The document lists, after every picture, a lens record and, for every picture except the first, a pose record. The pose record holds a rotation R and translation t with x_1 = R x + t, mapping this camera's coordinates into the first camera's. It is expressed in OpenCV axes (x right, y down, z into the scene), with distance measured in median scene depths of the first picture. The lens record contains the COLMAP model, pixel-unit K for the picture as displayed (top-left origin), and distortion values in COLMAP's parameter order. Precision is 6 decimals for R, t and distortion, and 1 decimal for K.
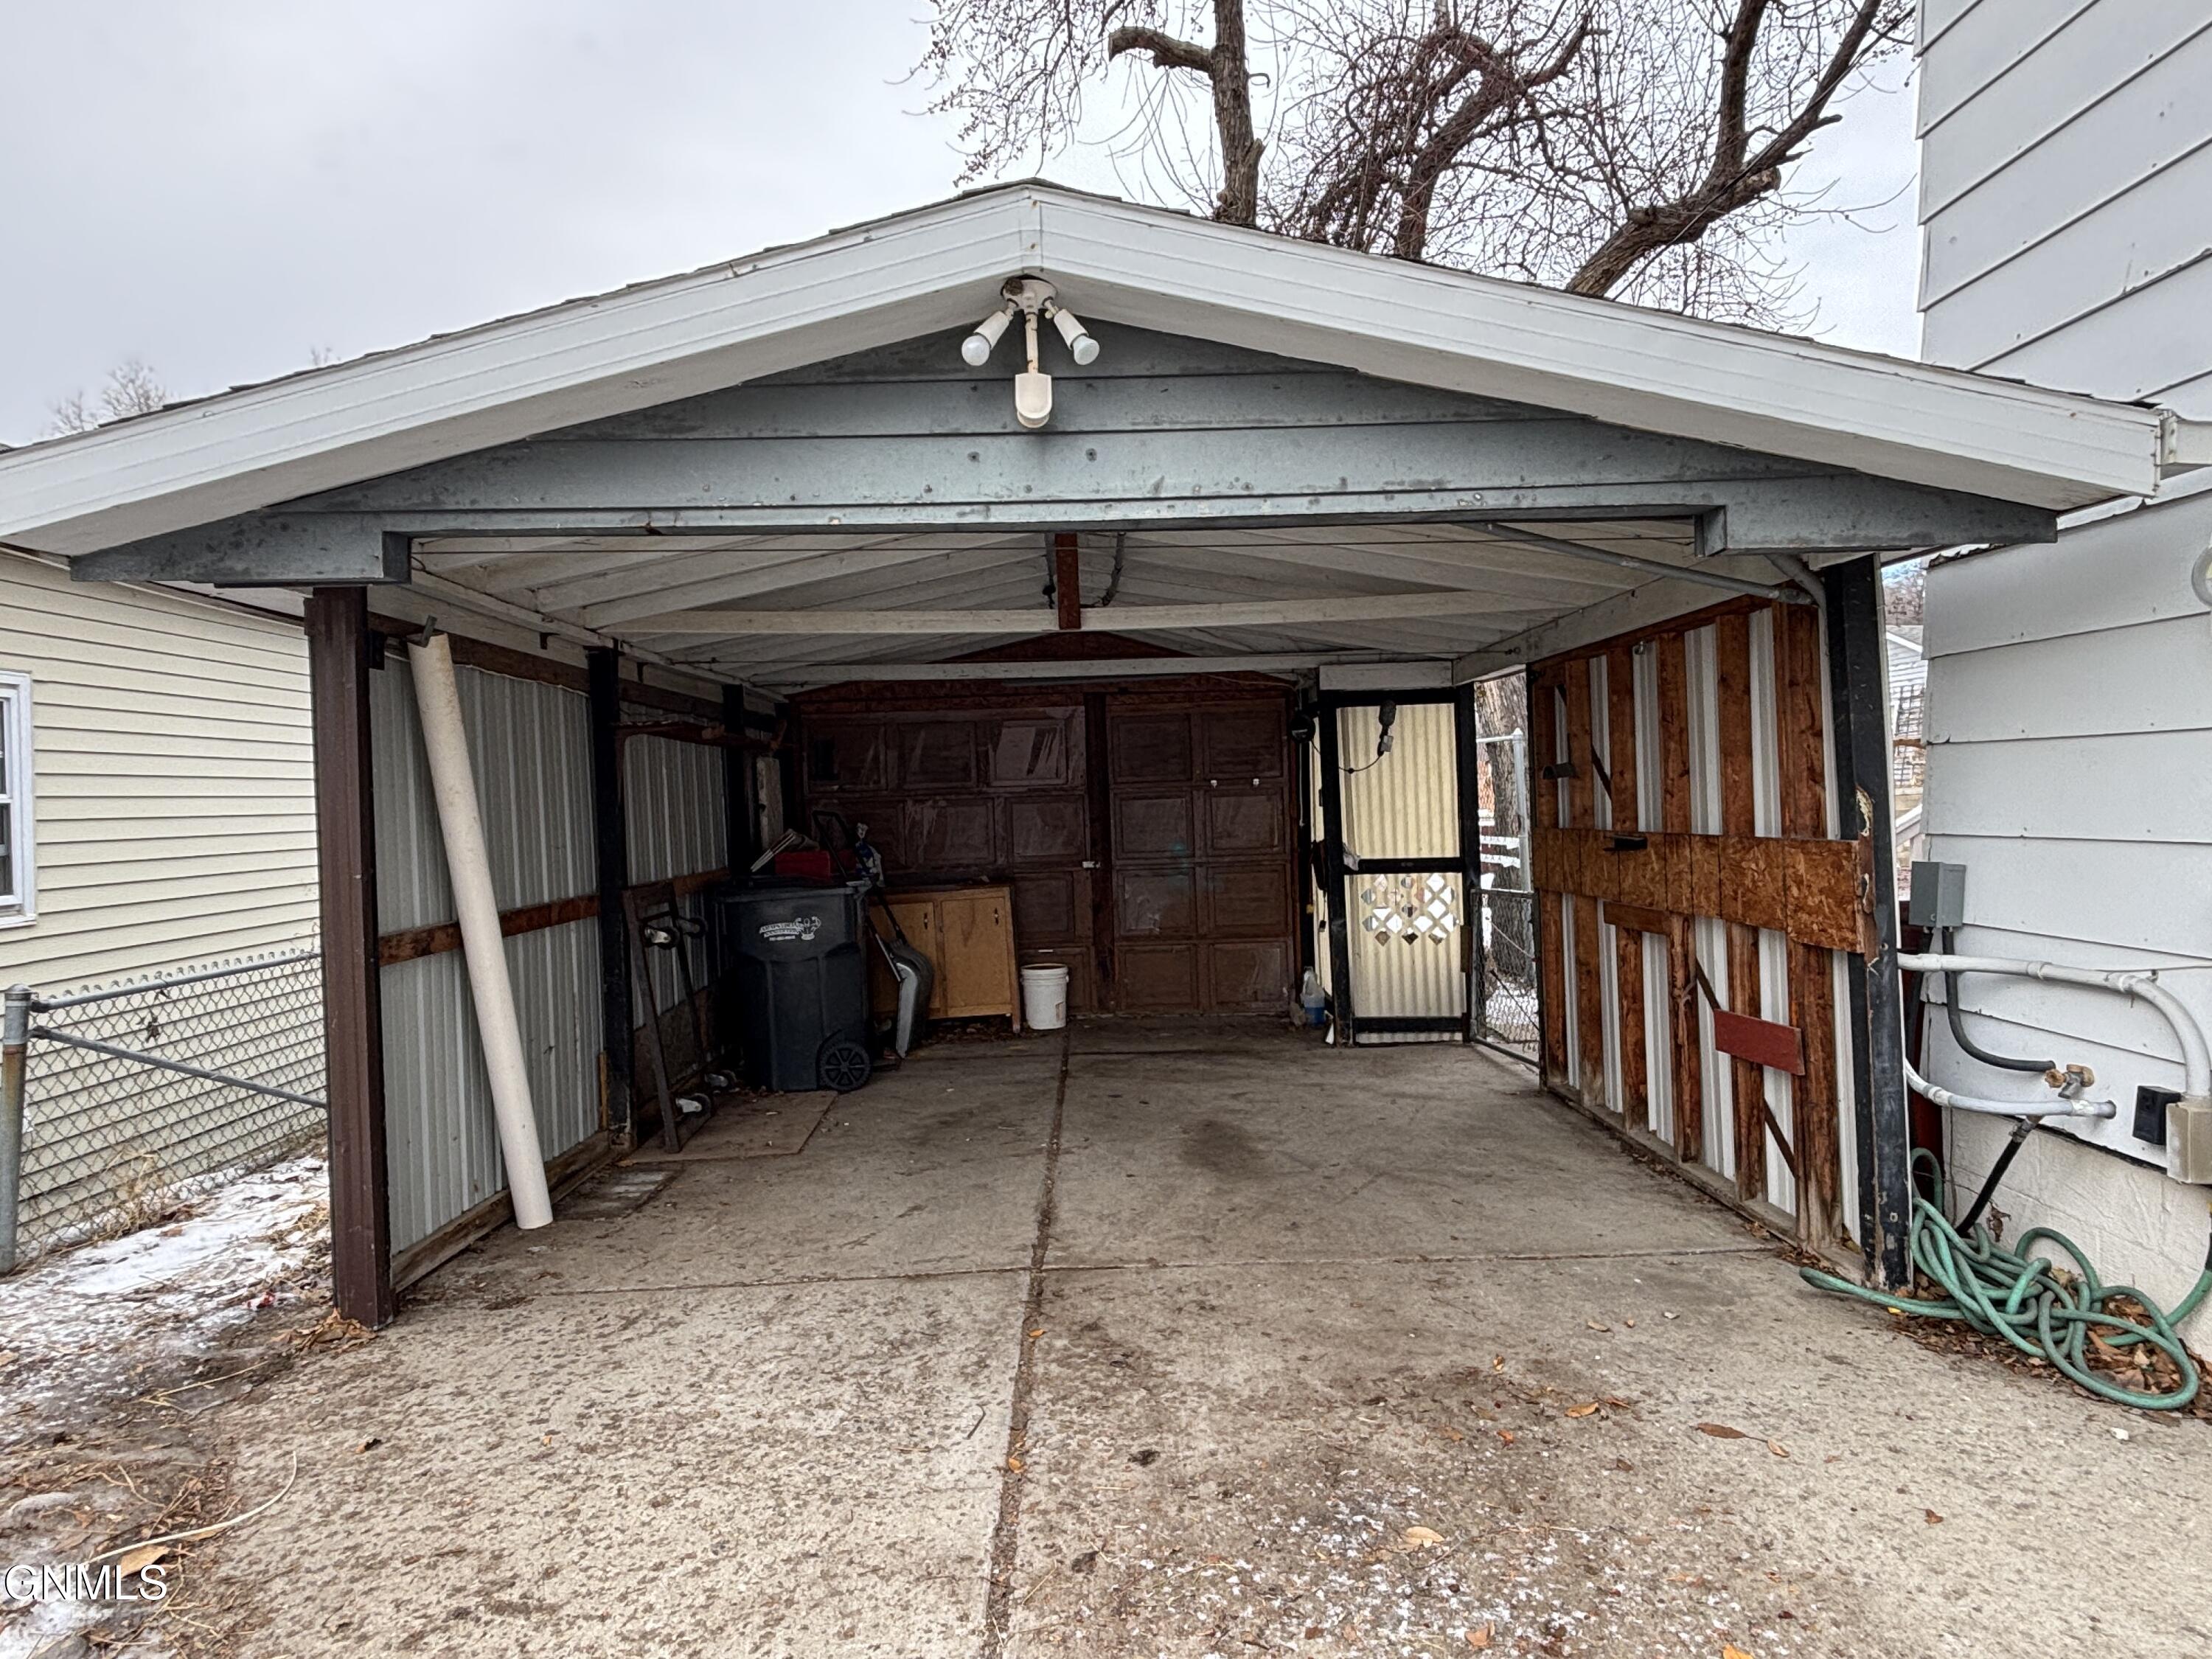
lens RADIAL K [[1280.1, 0, 1104.6], [0, 1280.1, 828.0], [0, 0, 1]] dist [0.012056, -0.011277]
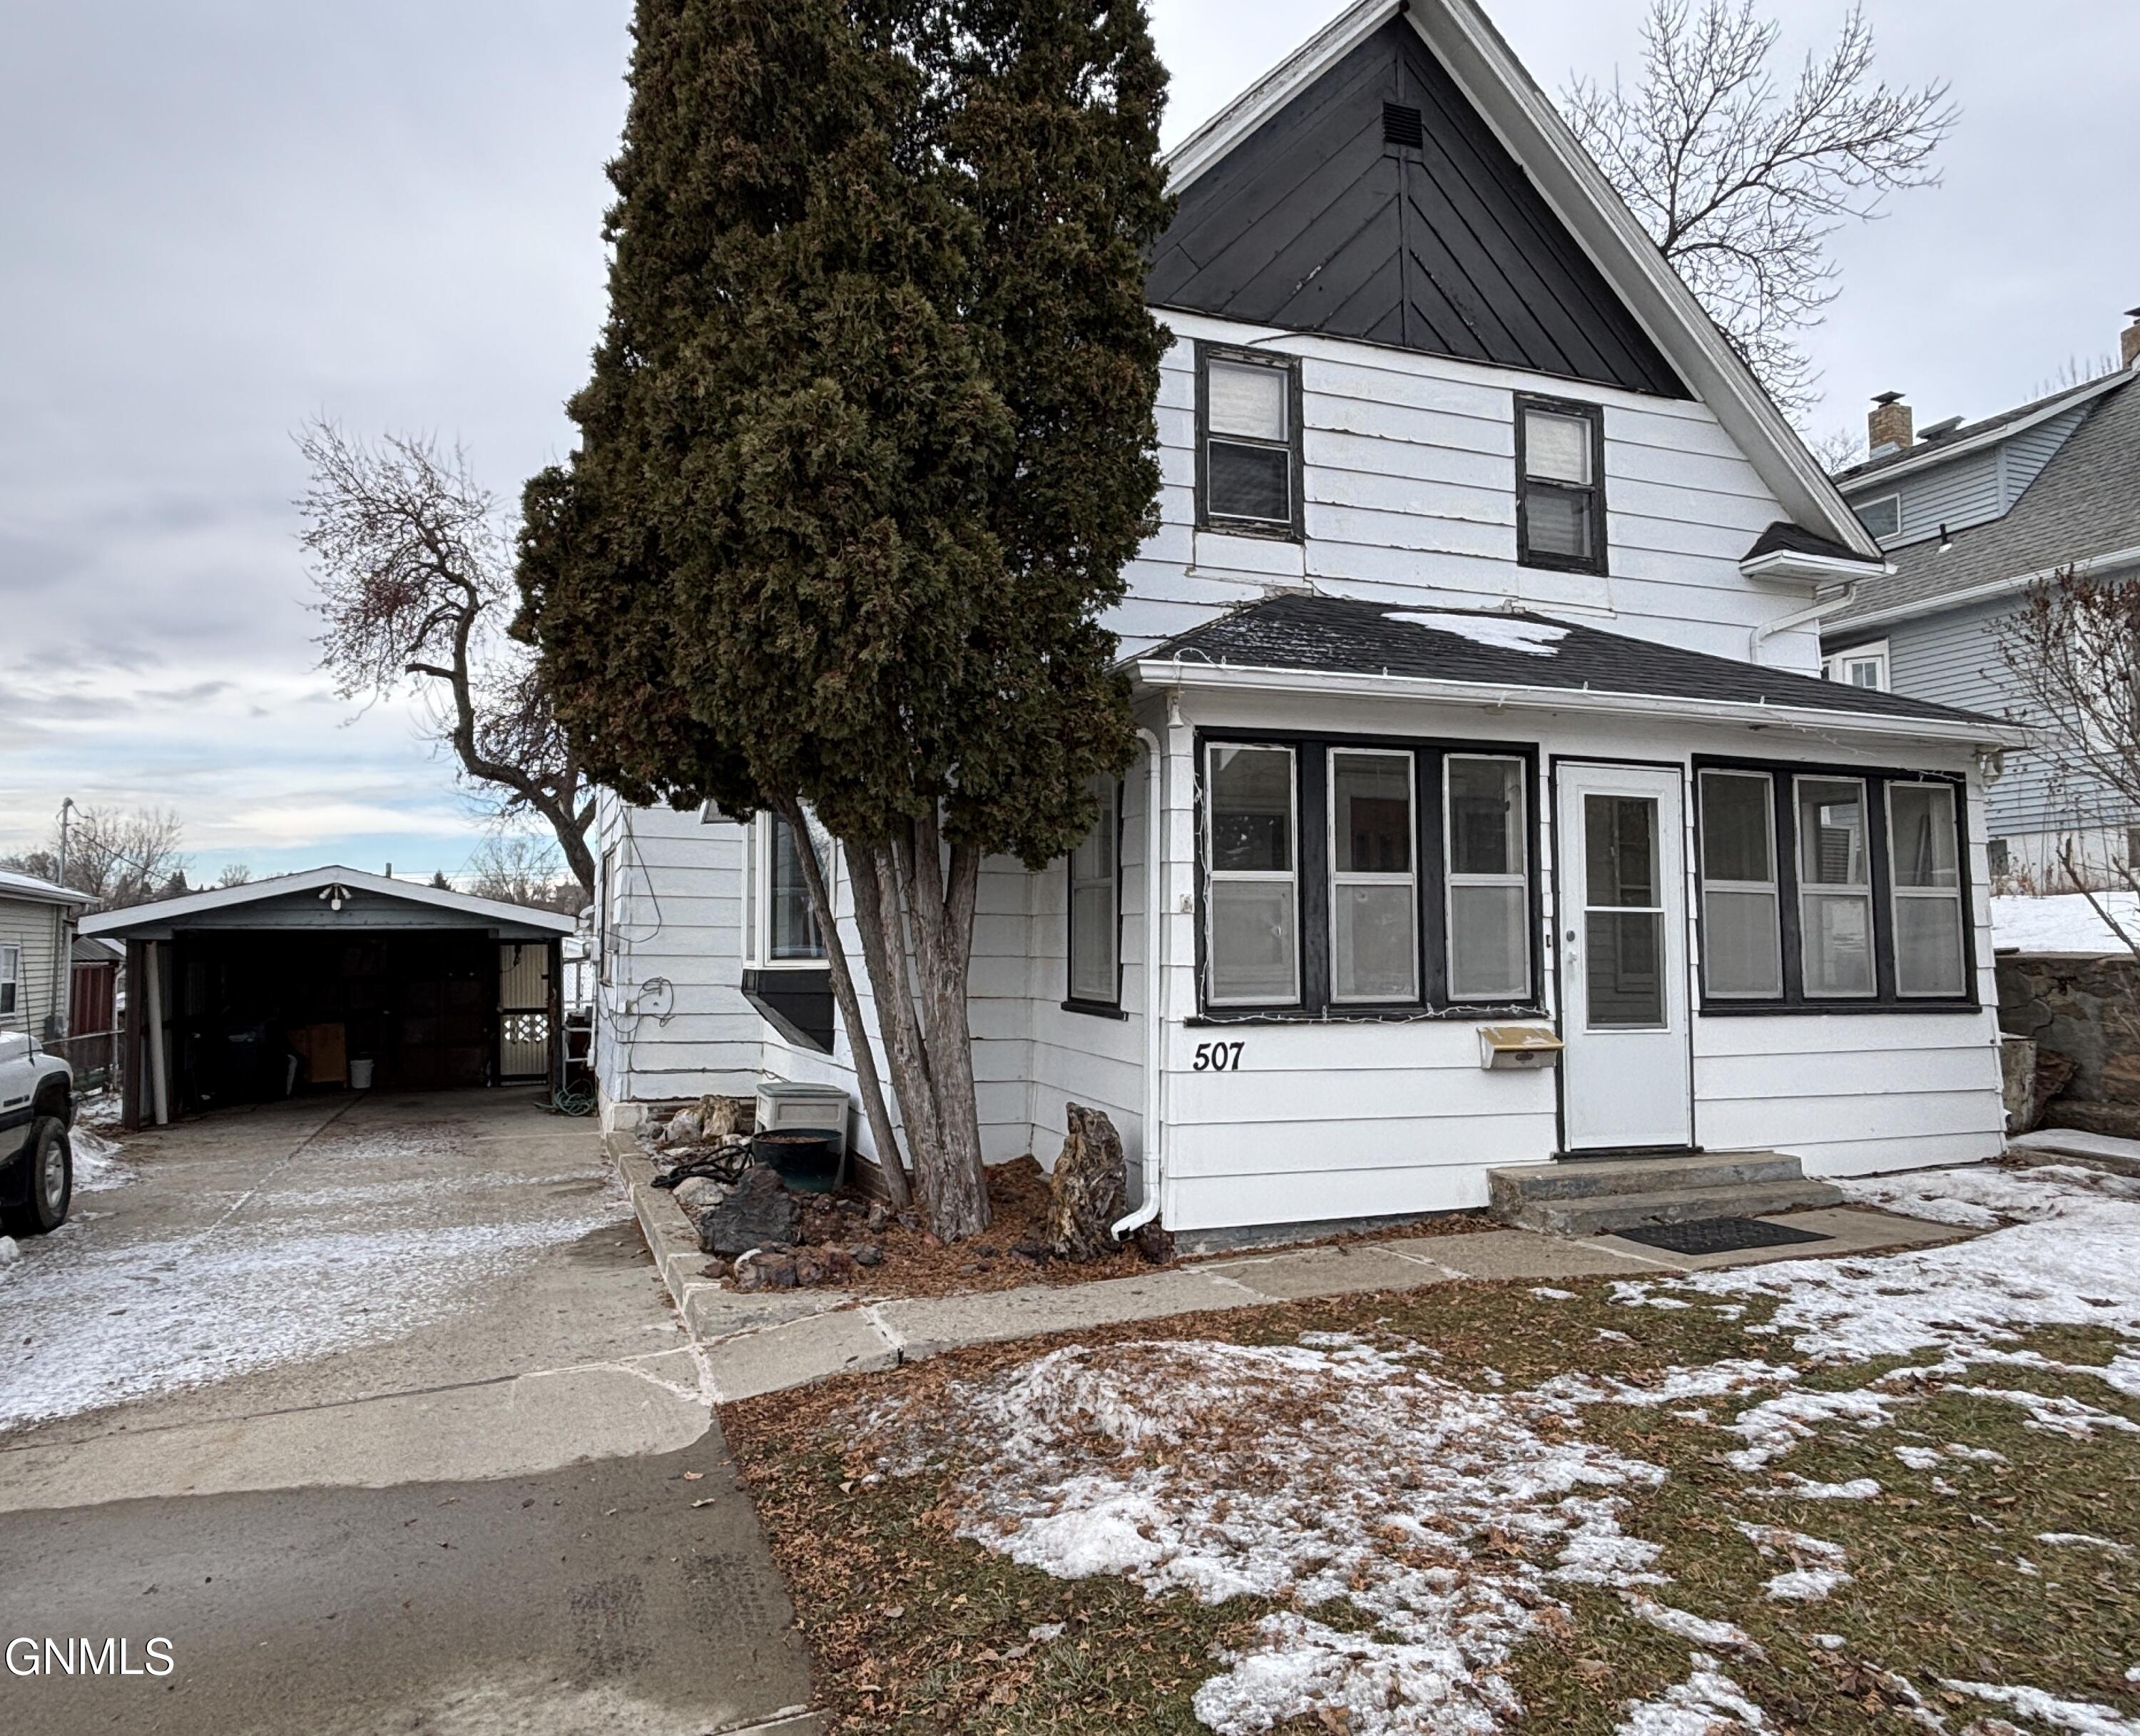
lens RADIAL K [[1440.2, 0, 1067.4], [0, 1440.2, 855.5], [0, 0, 1]] dist [-0.028042, -0.003125]
pose [[0.938047, 0.033485, 0.344886, 0.469816], [-0.001411, 0.995681, -0.092830, -0.027100], [-0.346505, 0.086592, 0.934043, -3.516725]]
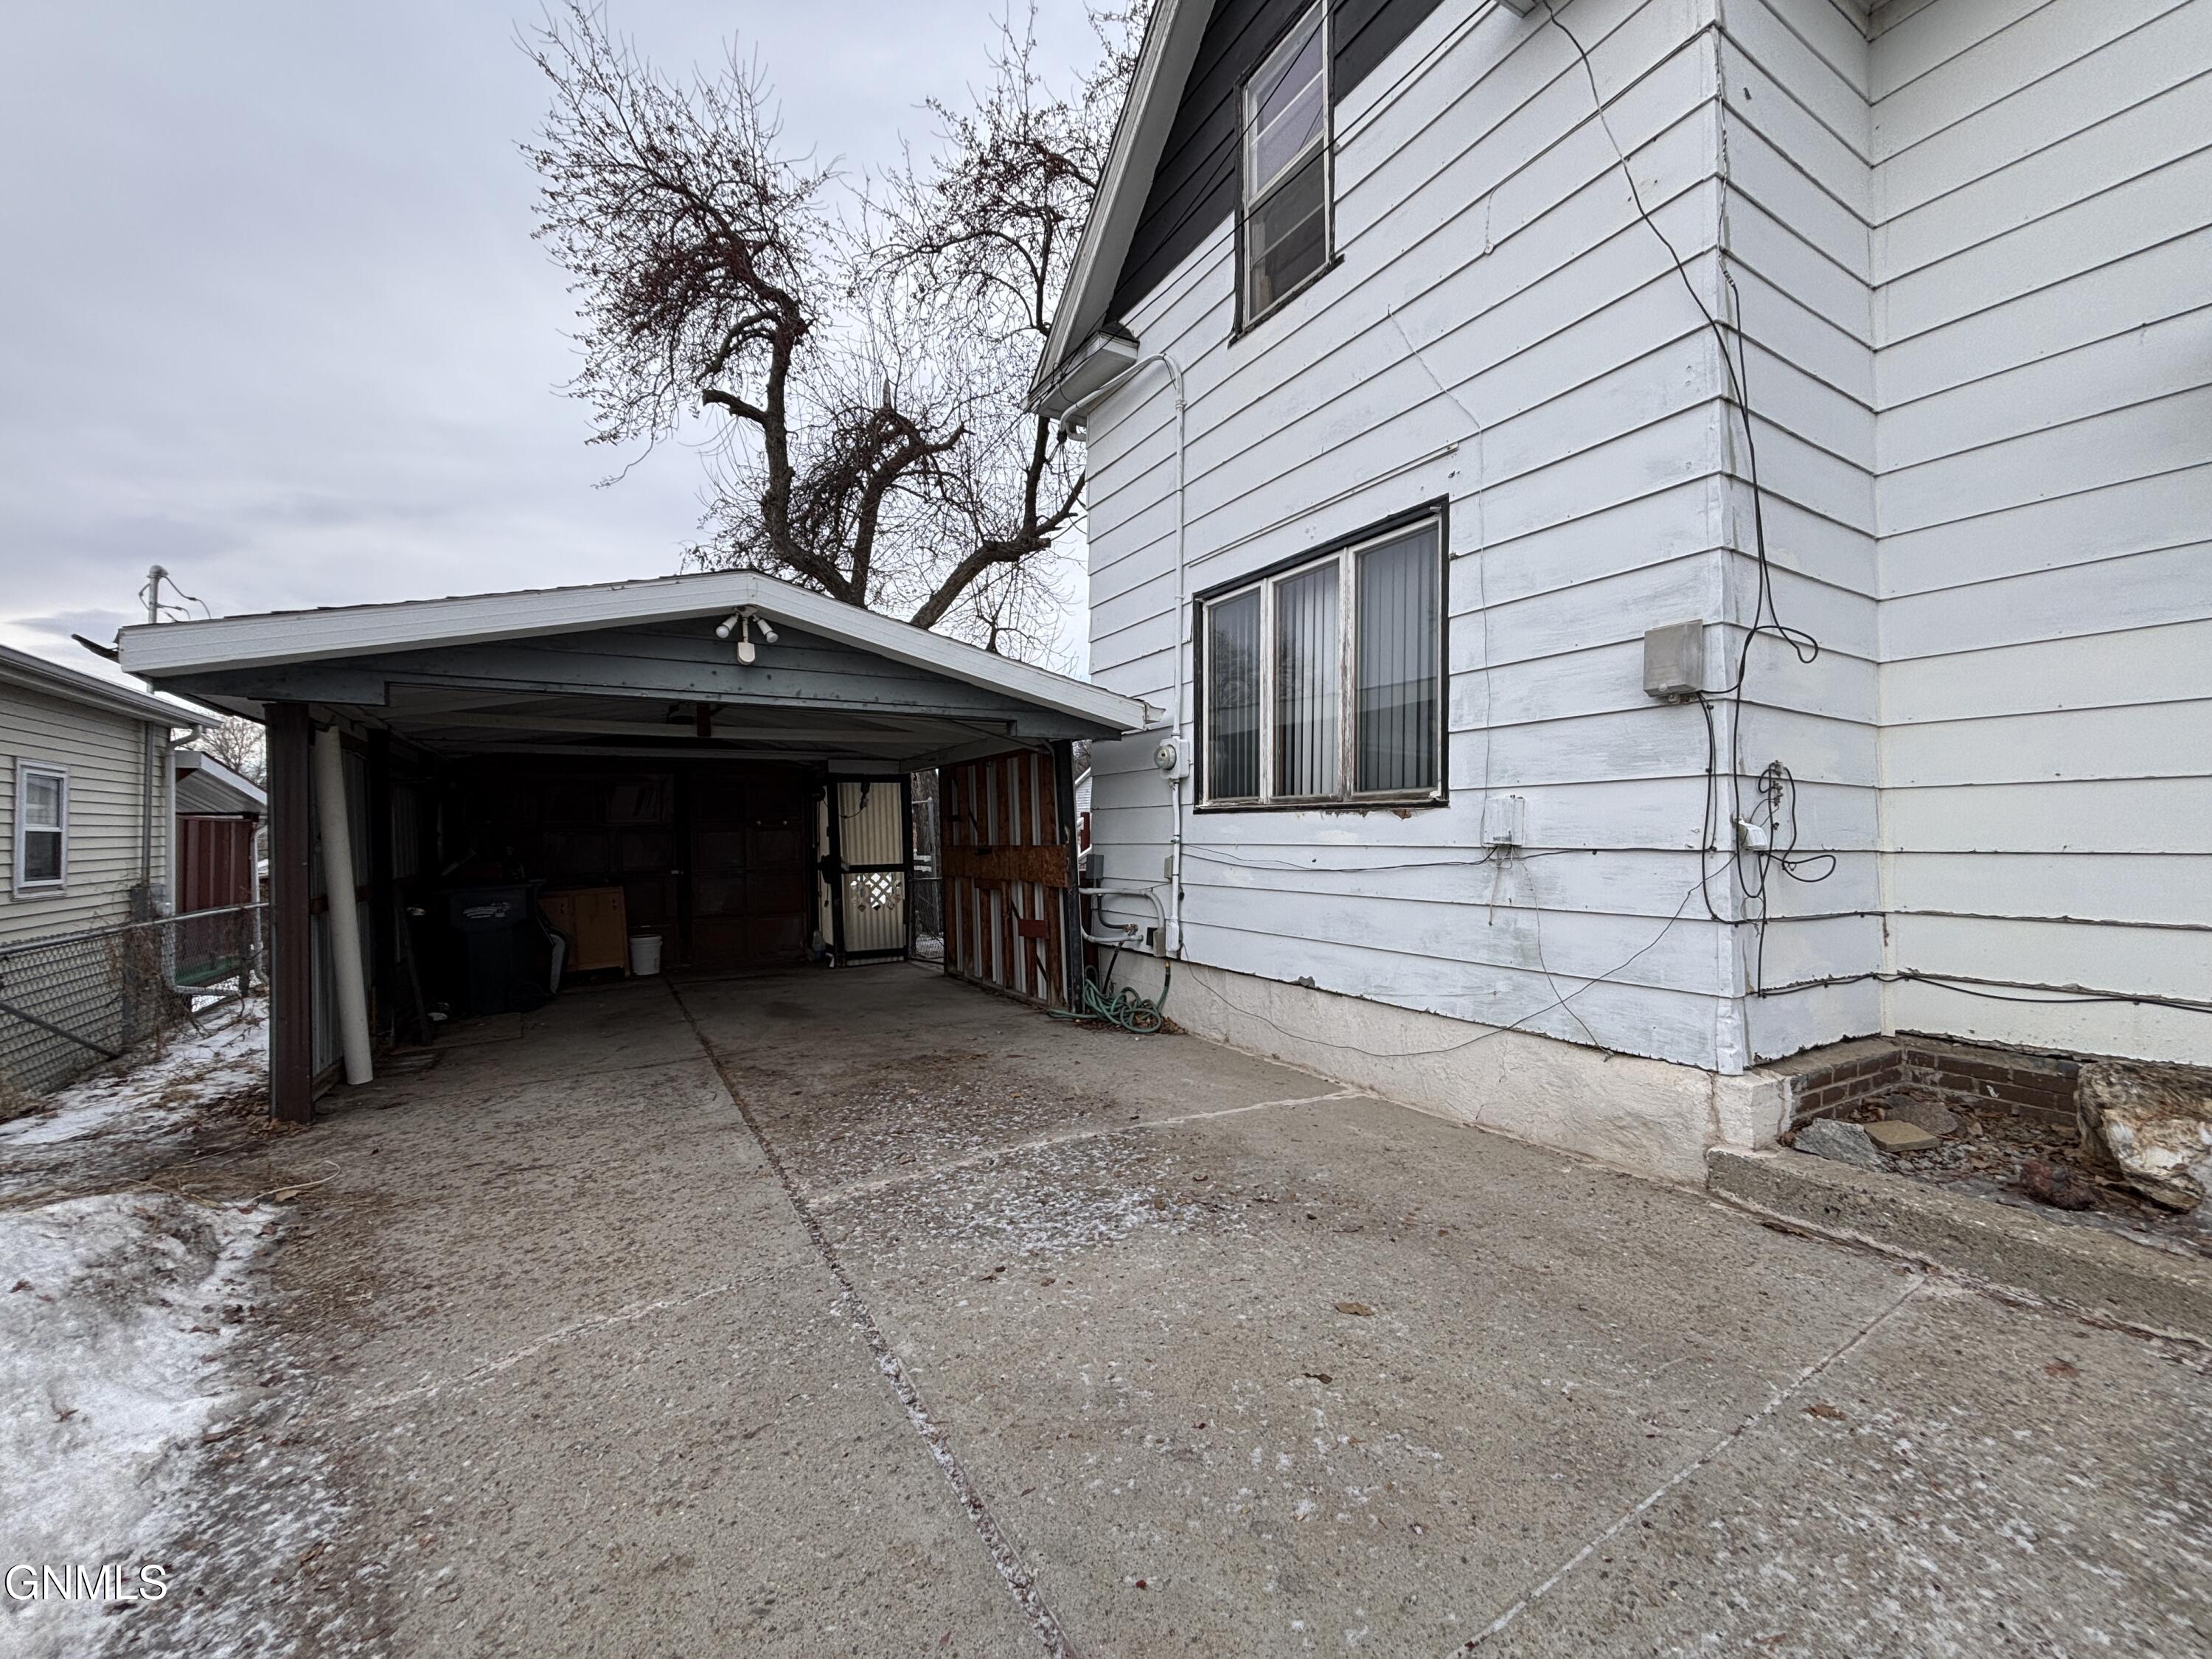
lens RADIAL K [[893.2, 0, 1115.0], [0, 893.2, 829.4], [0, 0, 1]] dist [-0.003431, -0.000864]
pose [[0.863157, 0.011091, 0.504814, -0.217741], [0.007963, 0.999335, -0.035572, 0.039162], [-0.504873, 0.034724, 0.862495, -0.552710]]
